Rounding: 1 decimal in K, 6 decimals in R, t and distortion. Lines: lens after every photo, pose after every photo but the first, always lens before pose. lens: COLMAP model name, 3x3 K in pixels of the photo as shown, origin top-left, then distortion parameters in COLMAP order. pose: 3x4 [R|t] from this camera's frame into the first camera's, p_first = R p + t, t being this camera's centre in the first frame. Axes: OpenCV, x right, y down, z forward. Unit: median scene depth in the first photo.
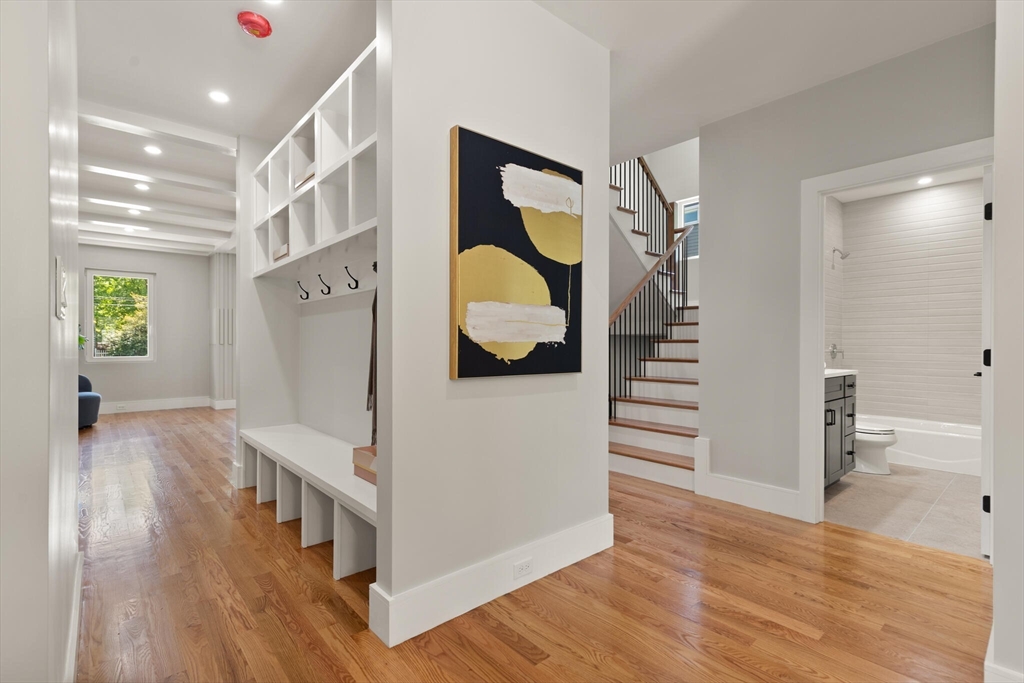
lens RADIAL K [[480.6, 0, 511.8], [0, 480.6, 343.0], [0, 0, 1]] dist [0.011862, -0.001075]
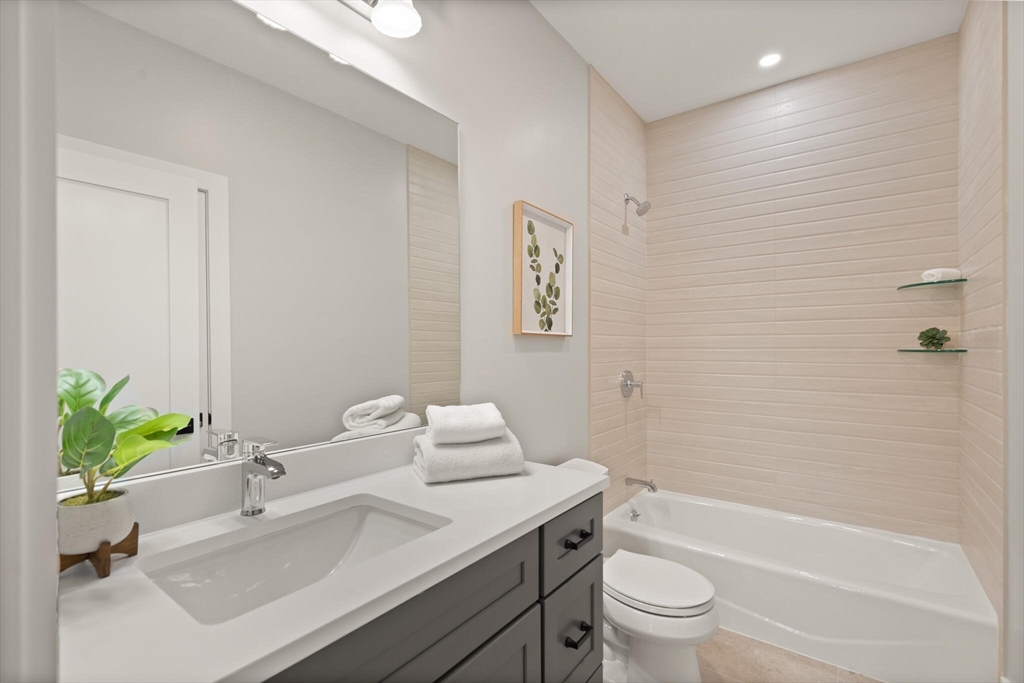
lens RADIAL K [[480.6, 0, 507.2], [0, 480.6, 344.4], [0, 0, 1]] dist [0.011862, -0.001075]
pose [[0.976999, -0.001426, 0.213240, 0.916641], [0.002625, 0.999982, -0.005340, -0.056085], [-0.213229, 0.005777, 0.976985, 1.091903]]
